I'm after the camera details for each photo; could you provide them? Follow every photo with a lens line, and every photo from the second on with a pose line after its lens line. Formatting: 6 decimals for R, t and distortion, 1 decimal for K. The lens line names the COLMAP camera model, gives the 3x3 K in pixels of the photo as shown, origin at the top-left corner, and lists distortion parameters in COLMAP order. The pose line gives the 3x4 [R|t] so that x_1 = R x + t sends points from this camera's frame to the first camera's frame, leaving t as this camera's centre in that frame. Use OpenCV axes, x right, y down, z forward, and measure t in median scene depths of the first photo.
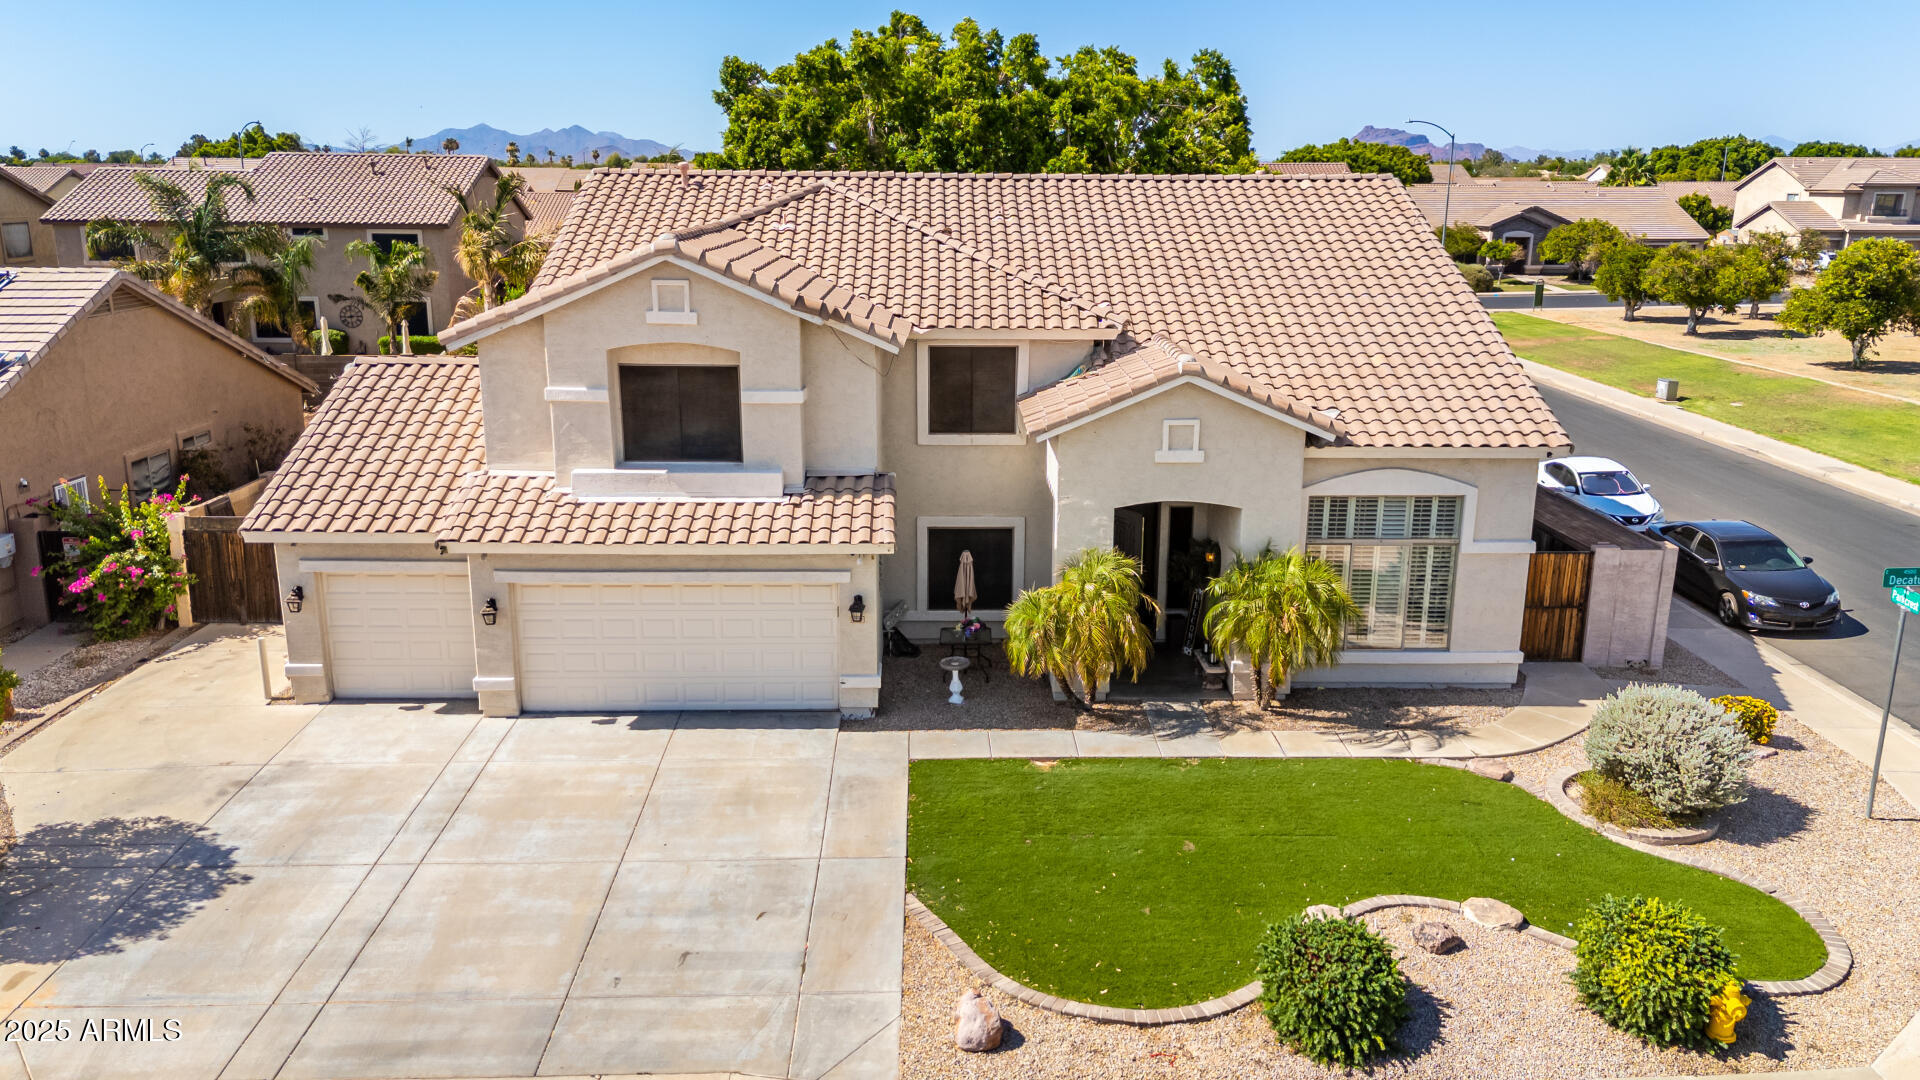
lens RADIAL K [[1407.4, 0, 960.8], [0, 1407.4, 537.9], [0, 0, 1]] dist [0.073464, -0.060199]
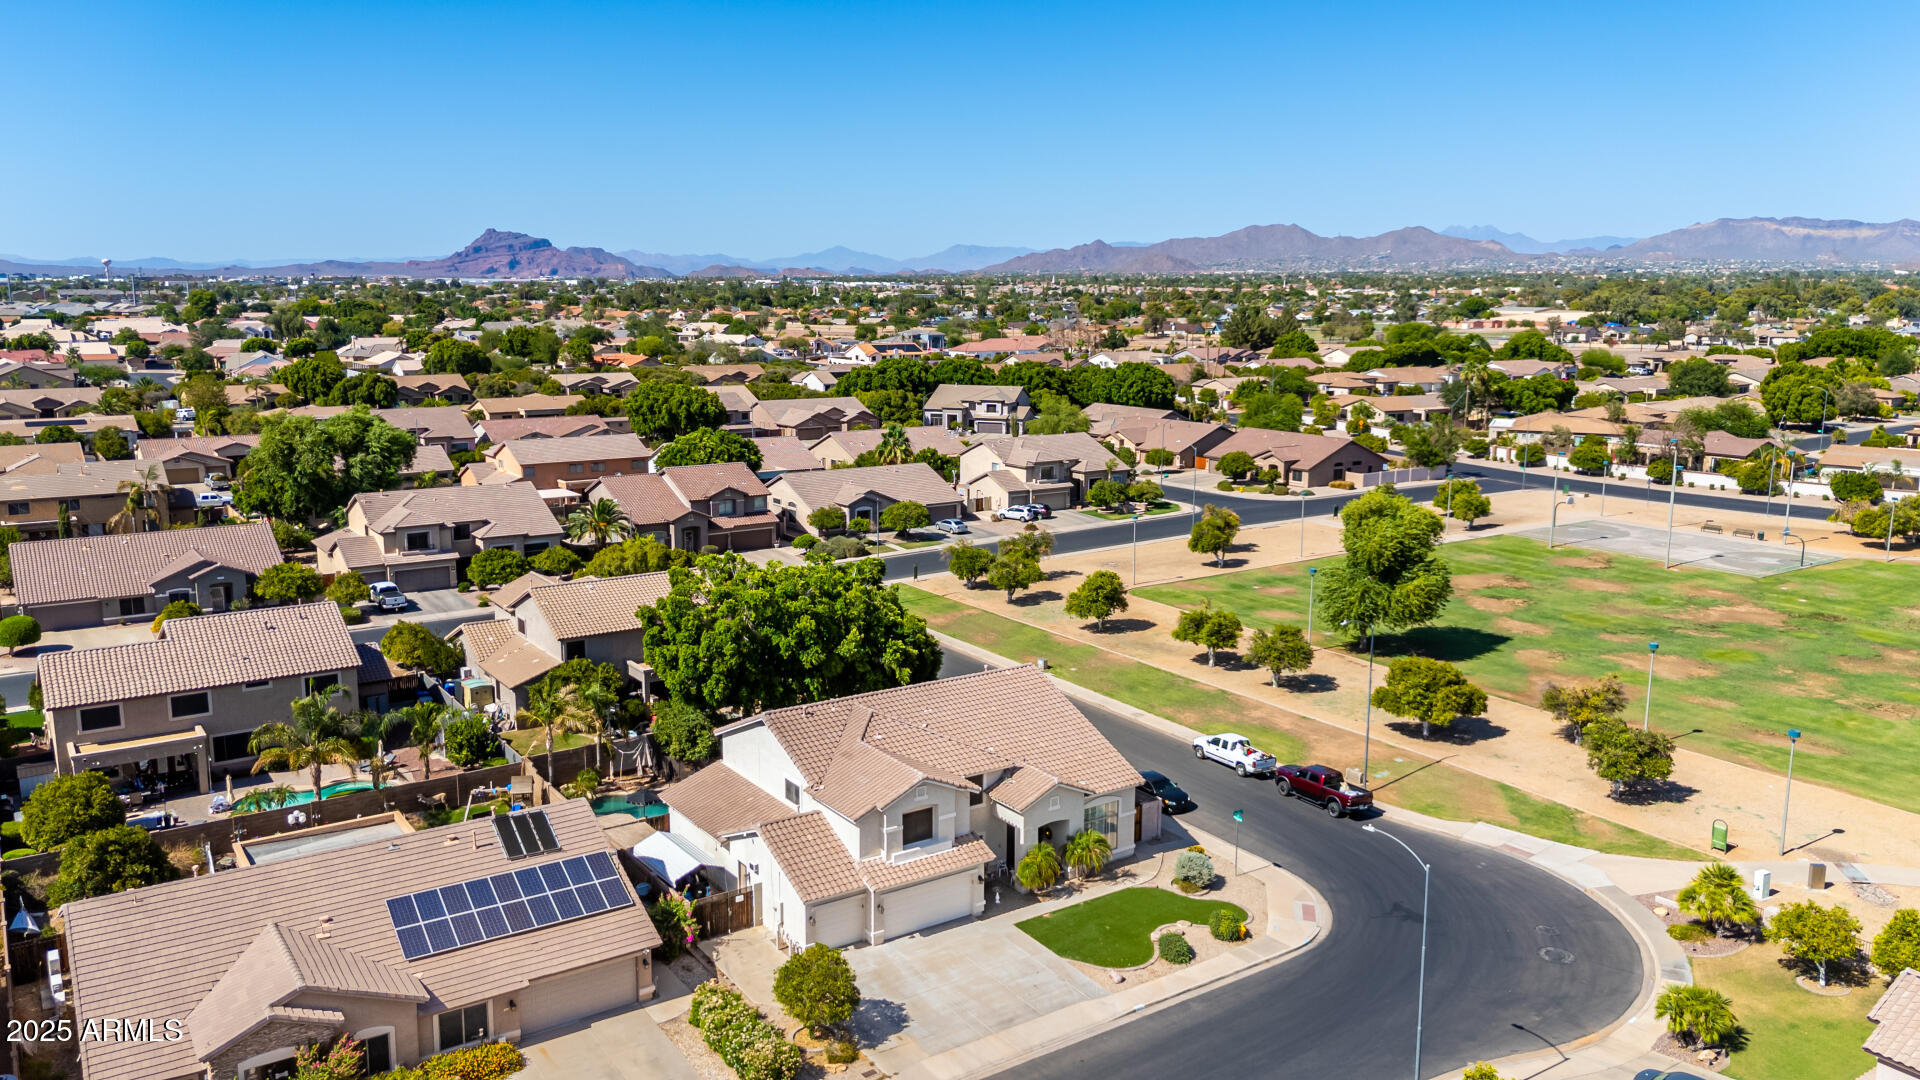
lens RADIAL K [[1407.4, 0, 953.8], [0, 1407.4, 531.5], [0, 0, 1]] dist [0.073464, -0.060199]
pose [[0.837686, -0.098281, 0.537237, -1.689312], [0.136614, 0.990111, -0.031886, -0.606519], [-0.528790, 0.100104, 0.842829, -1.635586]]
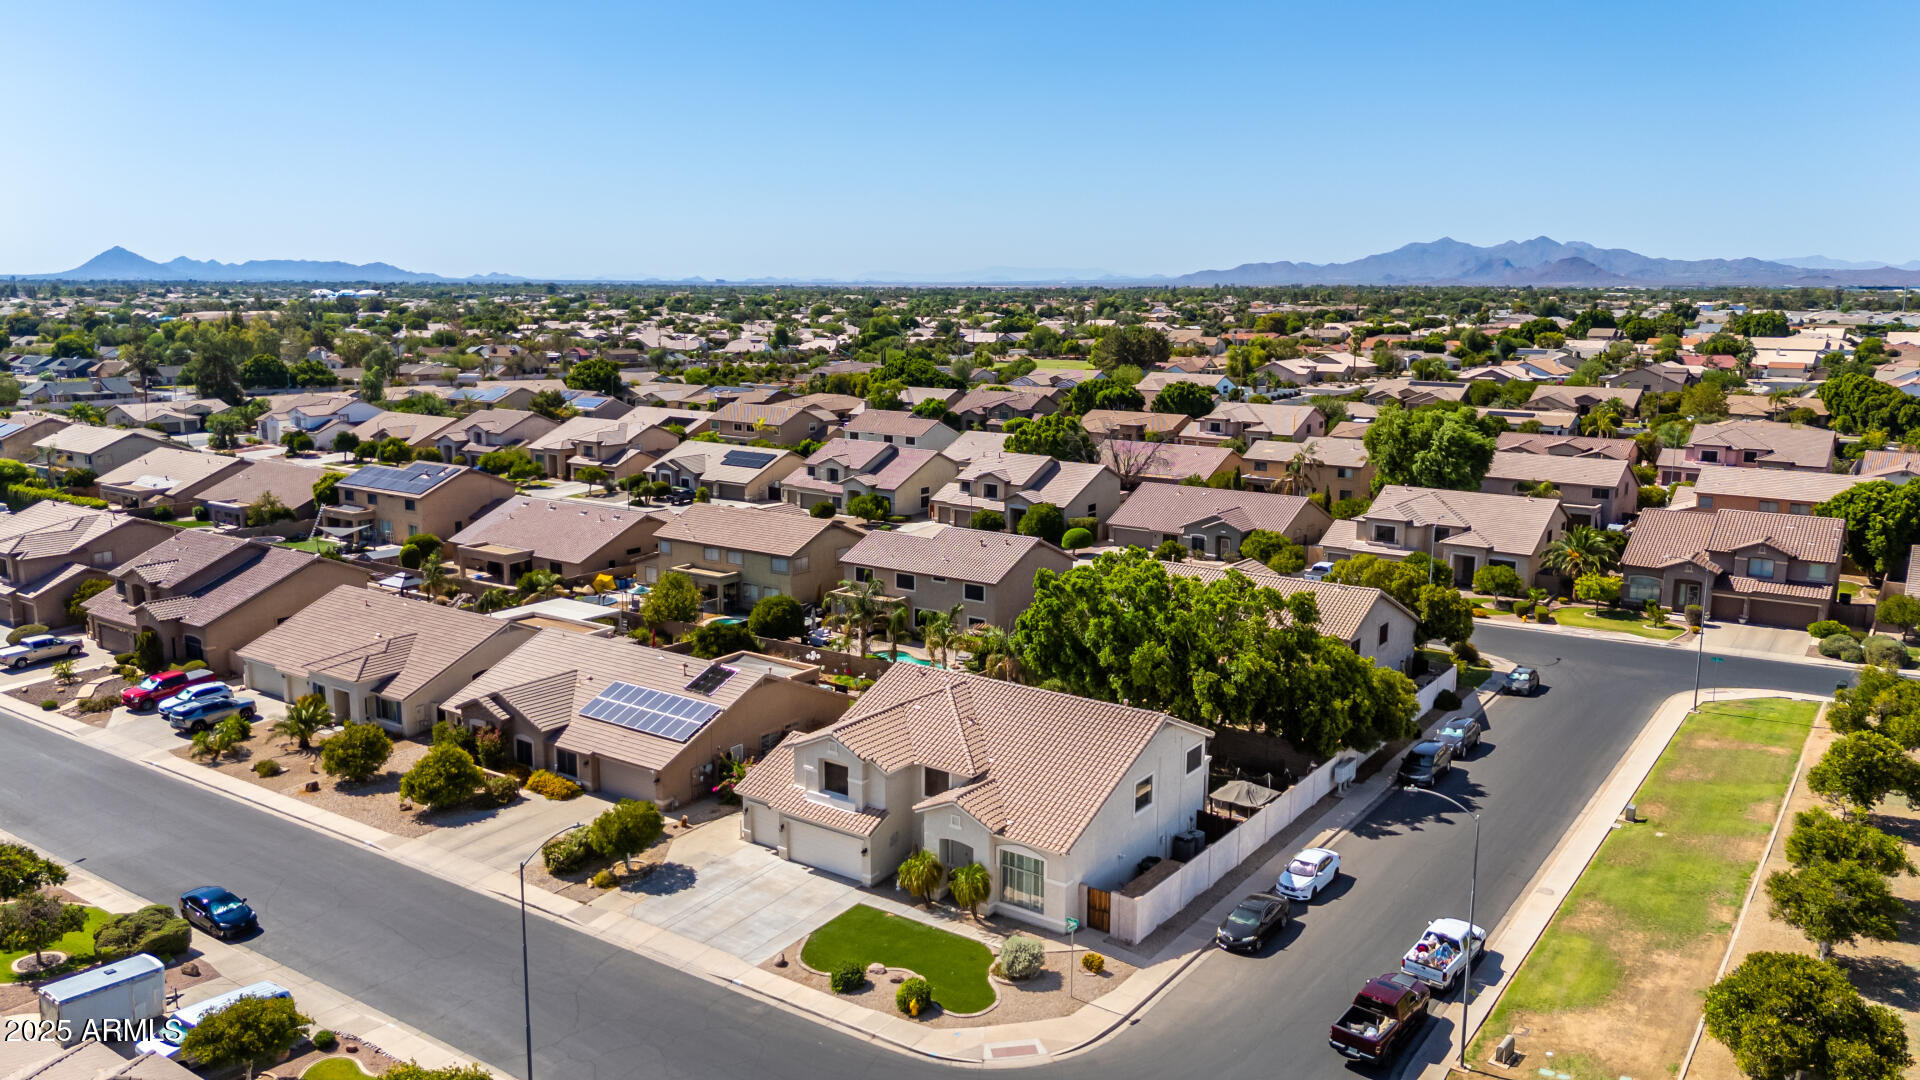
lens RADIAL K [[1407.4, 0, 962.4], [0, 1407.4, 536.8], [0, 0, 1]] dist [0.073464, -0.060199]
pose [[0.806269, 0.102856, -0.582538, 1.892691], [-0.147089, 0.988698, -0.029011, -0.595263], [0.572970, 0.109075, 0.812286, -1.557151]]
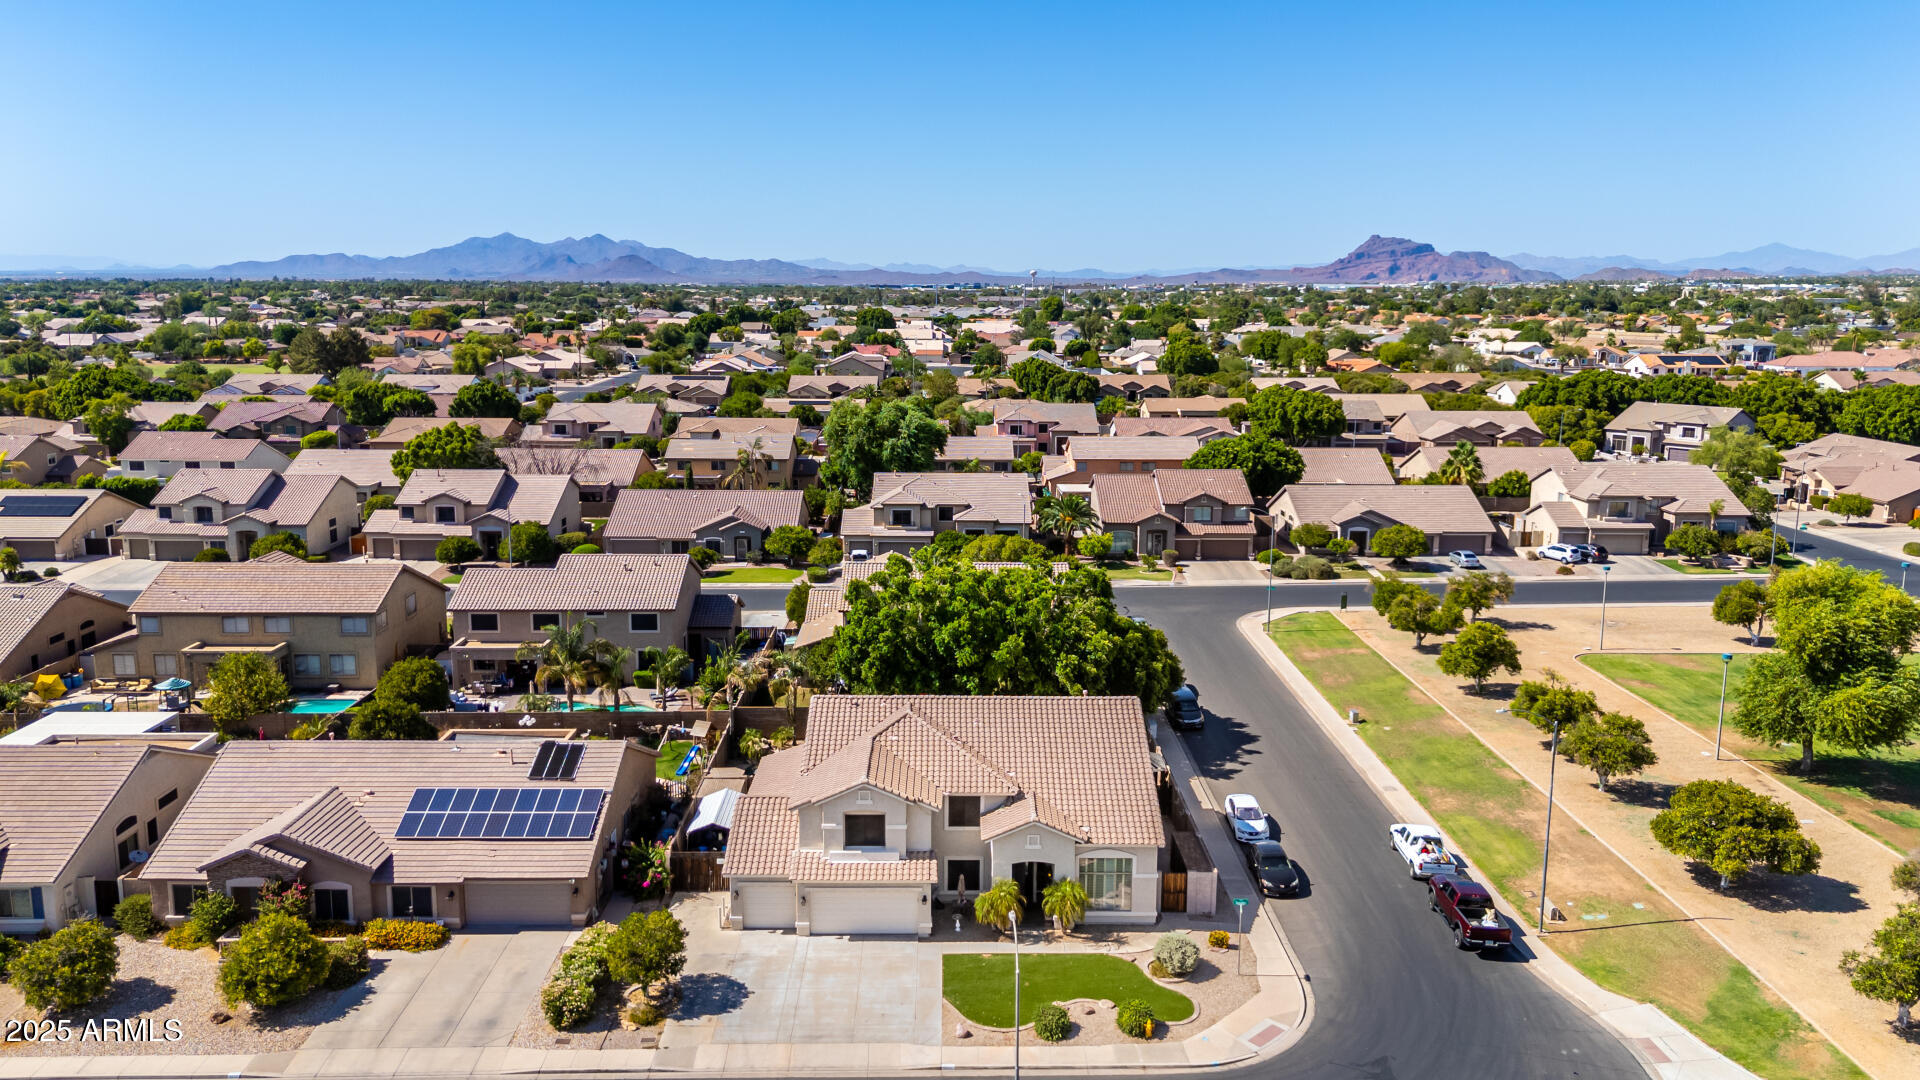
lens RADIAL K [[1407.4, 0, 958.4], [0, 1407.4, 534.7], [0, 0, 1]] dist [0.073464, -0.060199]
pose [[0.999938, 0.000457, -0.011087, 0.030085], [-0.001274, 0.997271, -0.073822, -0.492260], [0.011023, 0.073832, 0.997210, -2.008332]]
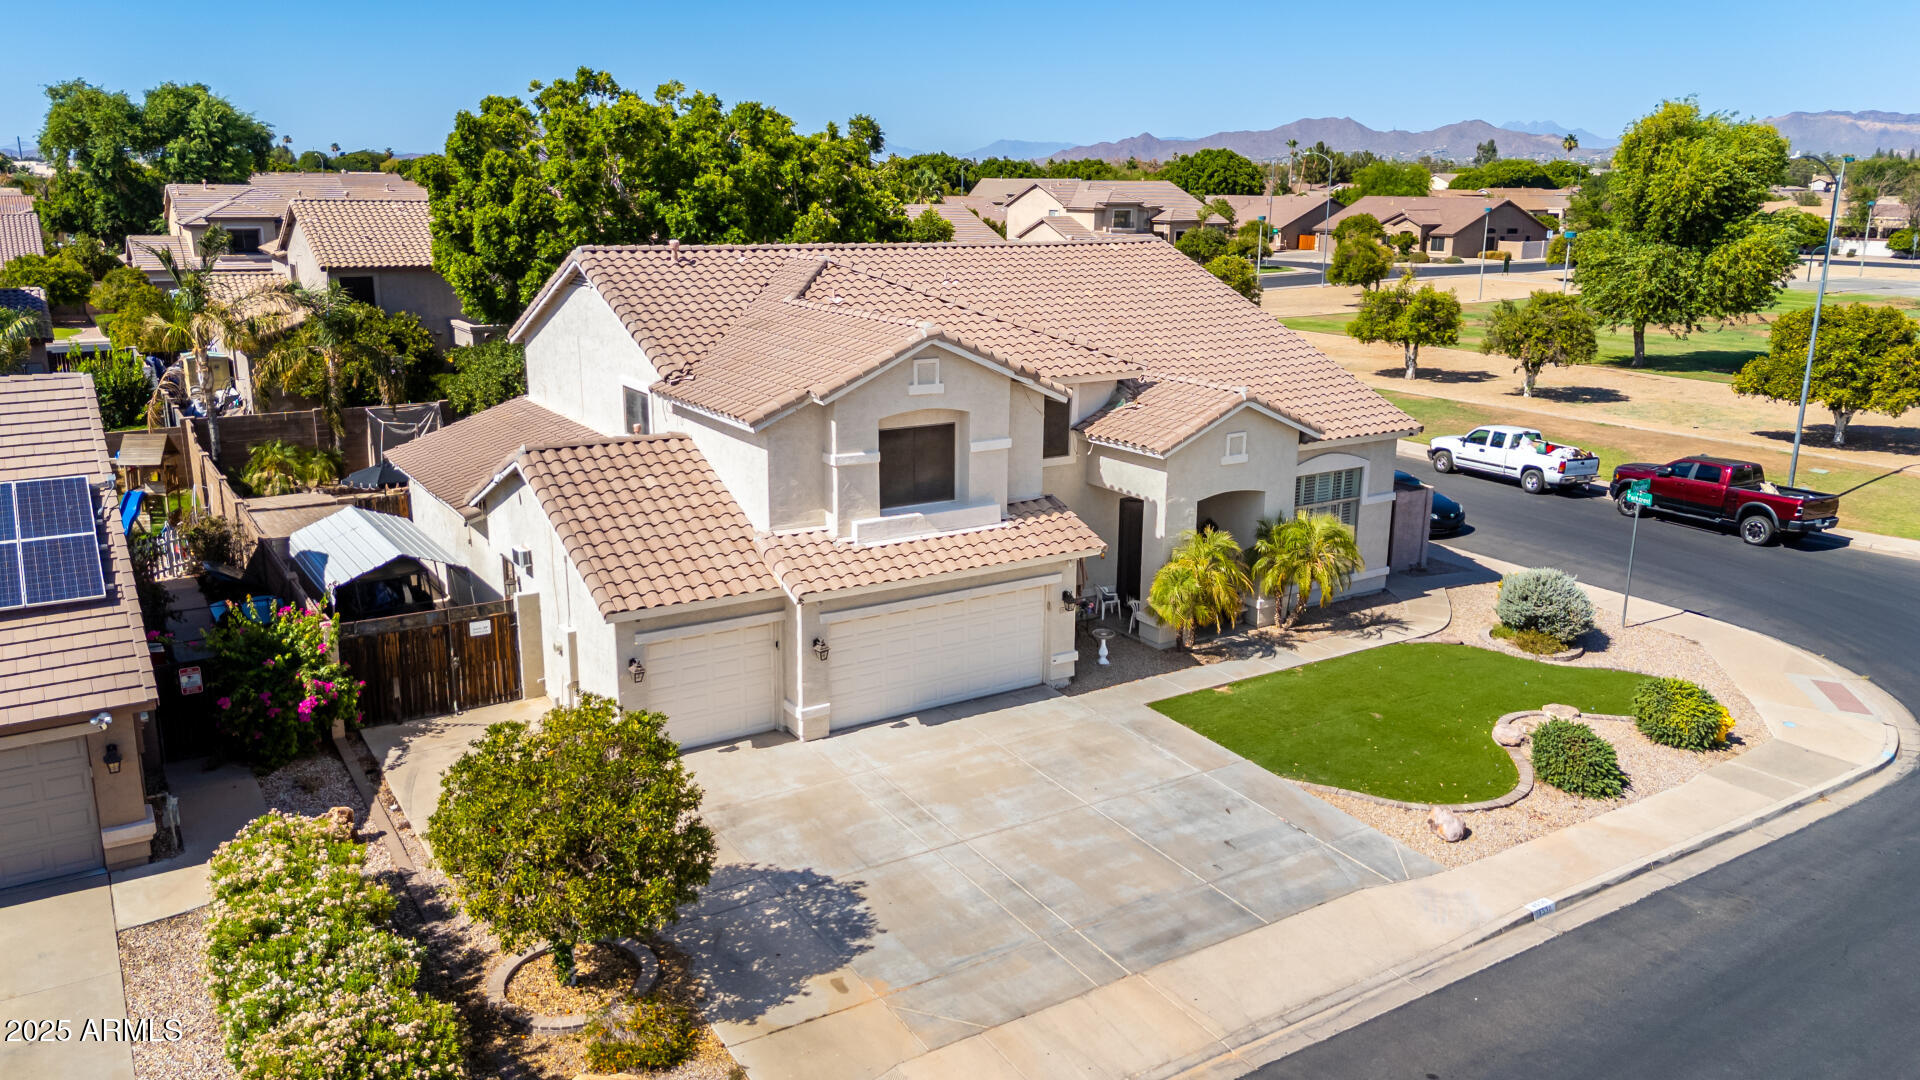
lens RADIAL K [[1407.4, 0, 962.4], [0, 1407.4, 522.5], [0, 0, 1]] dist [0.073464, -0.060199]
pose [[0.850543, -0.122122, 0.511530, -0.798793], [0.125151, 0.991723, 0.028668, -0.069572], [-0.510797, 0.039635, 0.858787, -0.064670]]
